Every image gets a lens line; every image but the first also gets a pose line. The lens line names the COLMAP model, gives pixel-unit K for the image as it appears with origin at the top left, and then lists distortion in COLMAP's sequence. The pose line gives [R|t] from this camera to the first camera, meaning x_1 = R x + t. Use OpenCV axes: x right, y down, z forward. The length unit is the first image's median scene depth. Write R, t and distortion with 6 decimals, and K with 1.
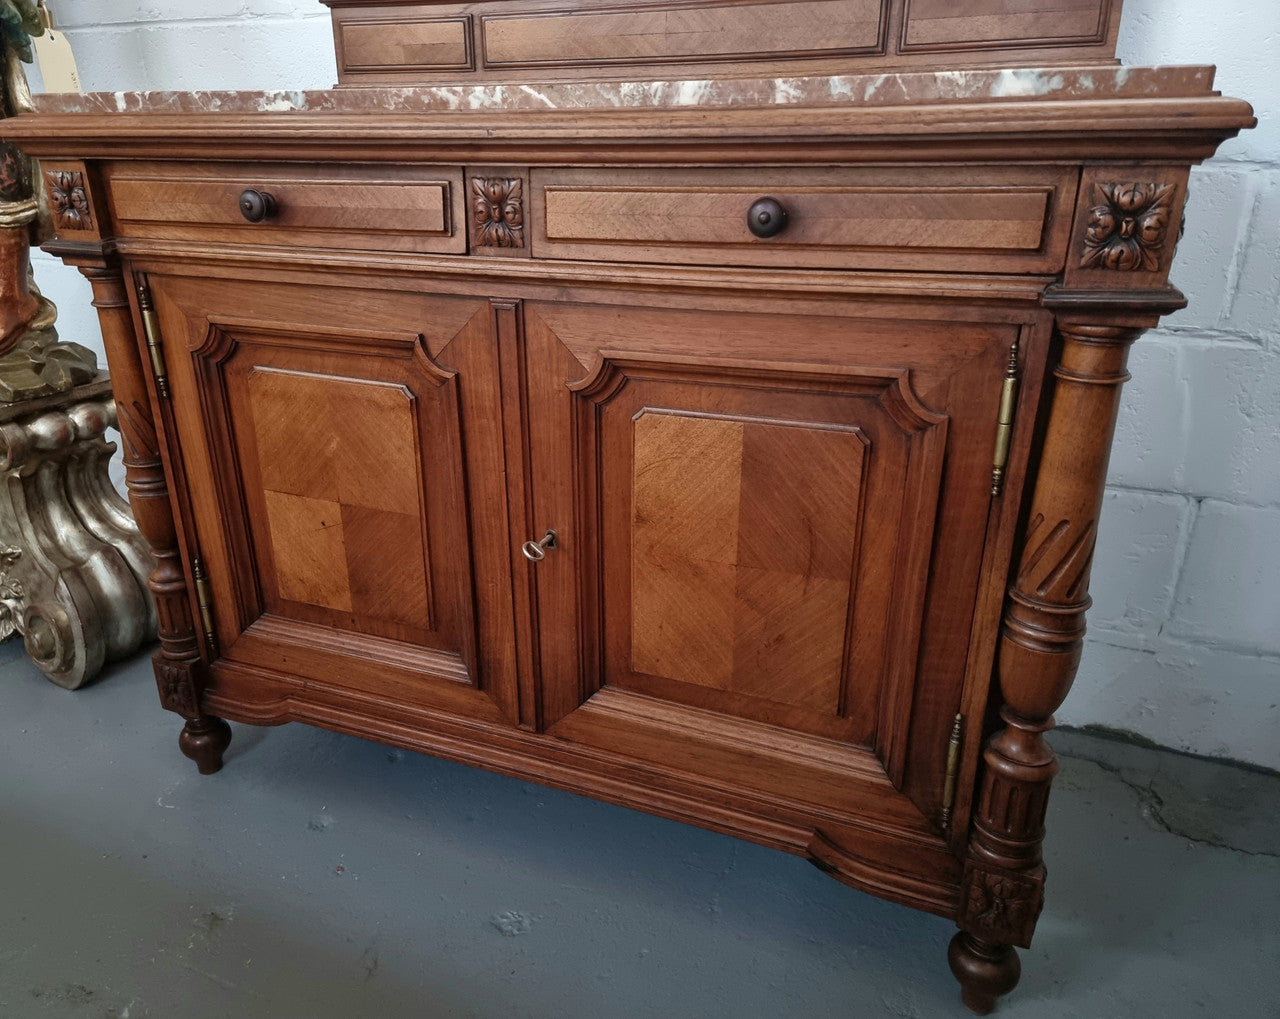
lens RADIAL K [[950.0, 0, 597.8], [0, 950.0, 507.6], [0, 0, 1]] dist [0.085146, -0.073265]
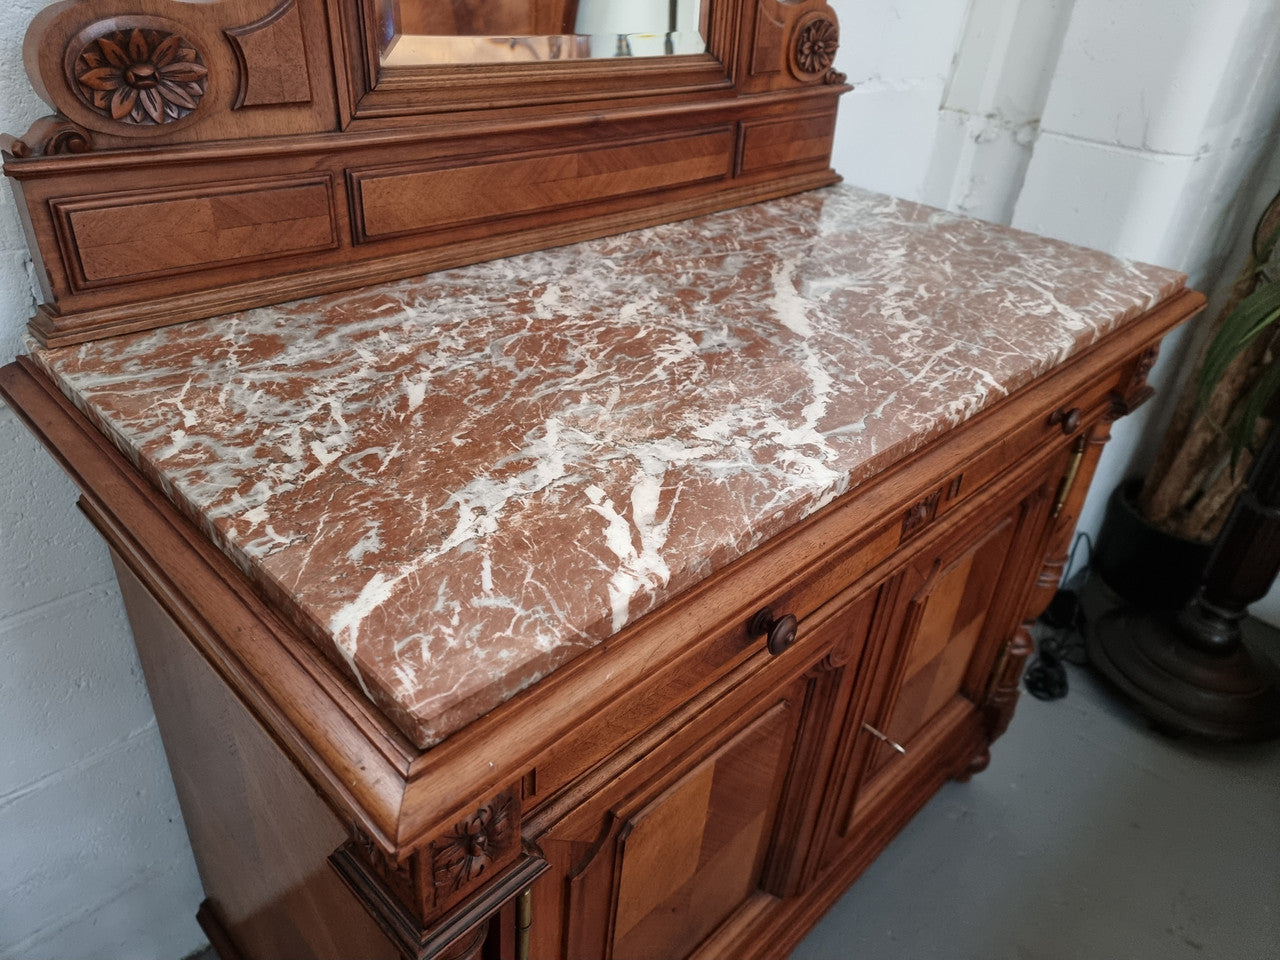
lens RADIAL K [[894.9, 0, 649.2], [0, 894.9, 488.3], [0, 0, 1]] dist [0.084174, -0.096613]
pose [[0.373503, -0.454491, 0.808661, -0.902733], [0.271322, 0.887153, 0.373288, -0.699647], [-0.887062, 0.079983, 0.454668, 0.795863]]
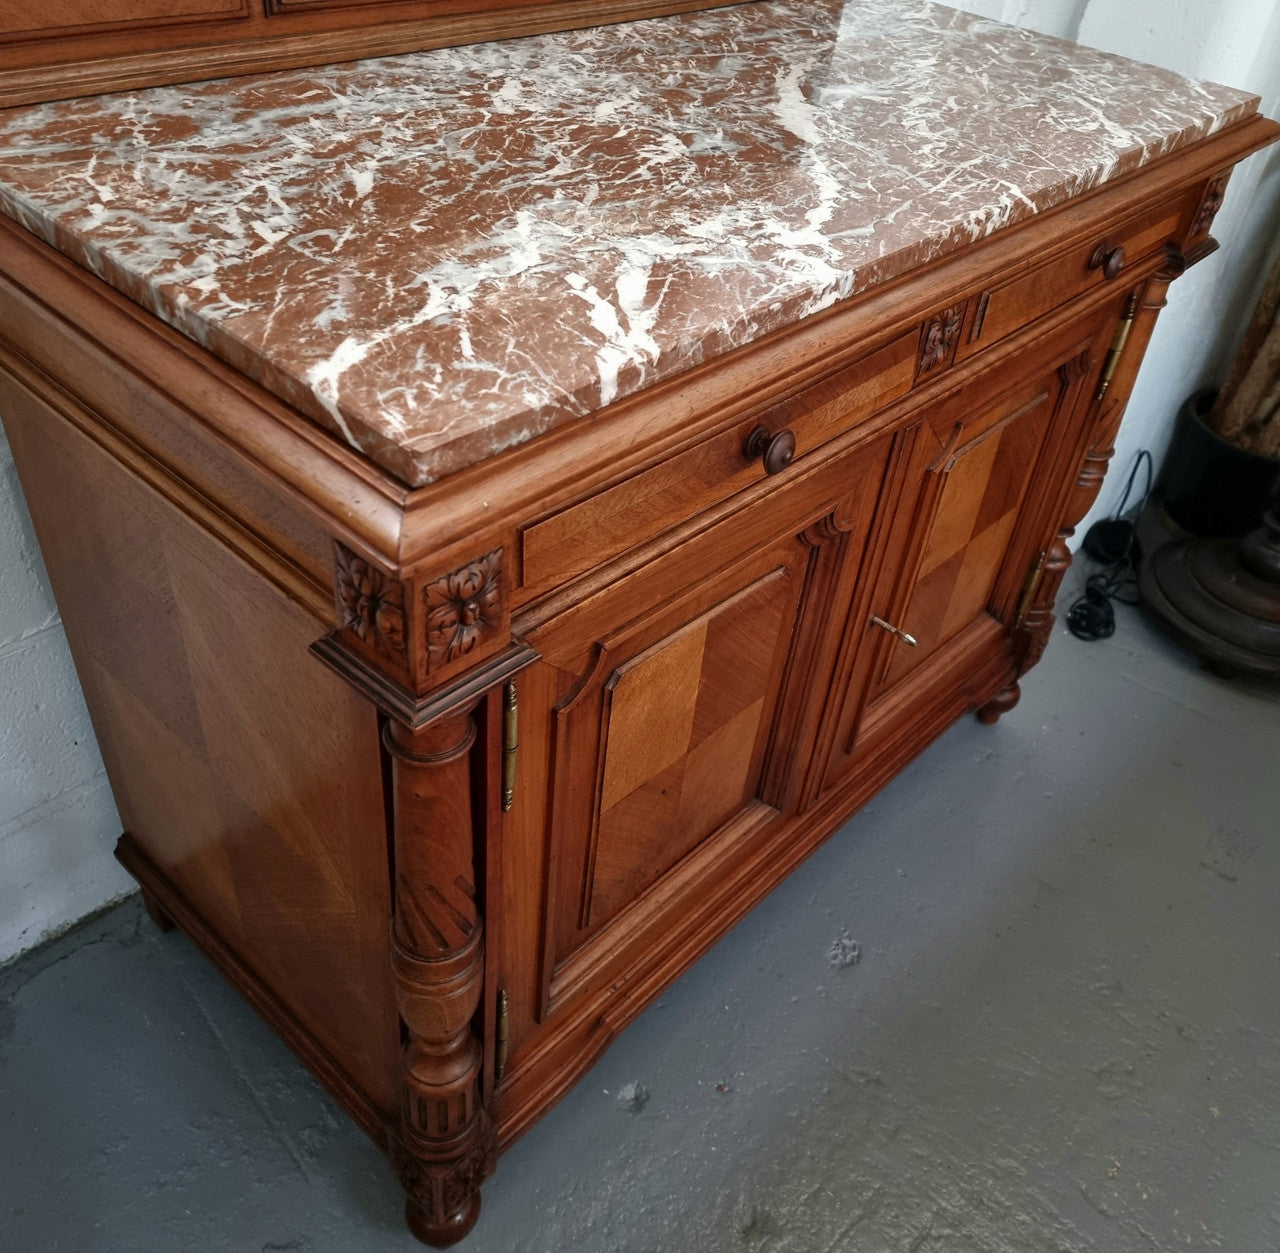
lens RADIAL K [[1159.5, 0, 705.5], [0, 1159.5, 621.6], [0, 0, 1]] dist [0.072585, -0.052565]
pose [[0.315759, -0.564949, 0.762318, -1.075129], [0.246678, 0.824673, 0.508984, -0.652695], [-0.916213, 0.027330, 0.399759, 0.747594]]
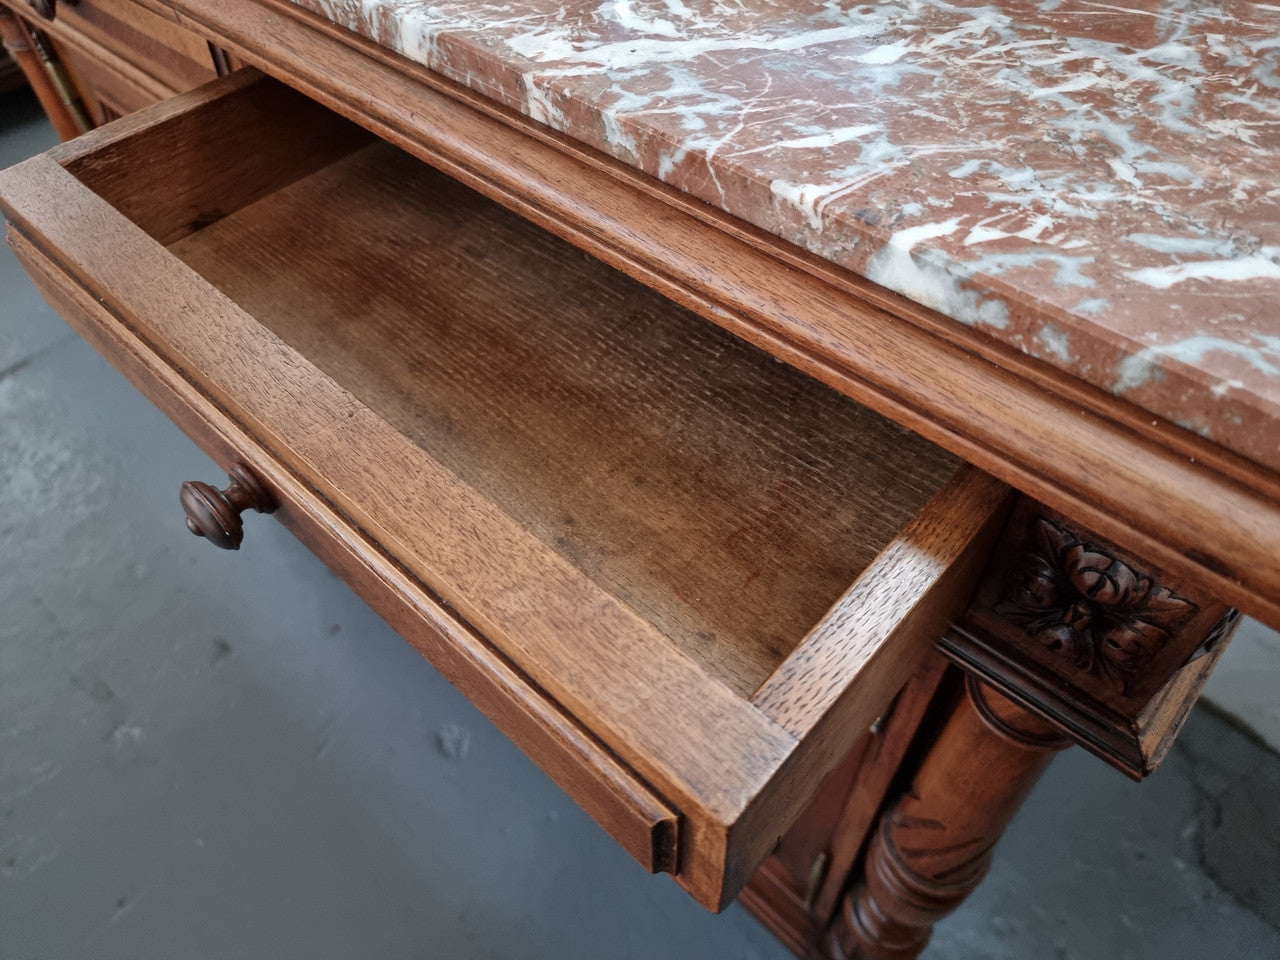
lens RADIAL K [[906.6, 0, 645.0], [0, 906.6, 472.6], [0, 0, 1]] dist [0.062393, -0.068259]
pose [[0.937290, 0.254767, -0.237866, 0.322994], [-0.109220, 0.862755, 0.493684, -0.404250], [0.330995, -0.436746, 0.836478, 0.436200]]
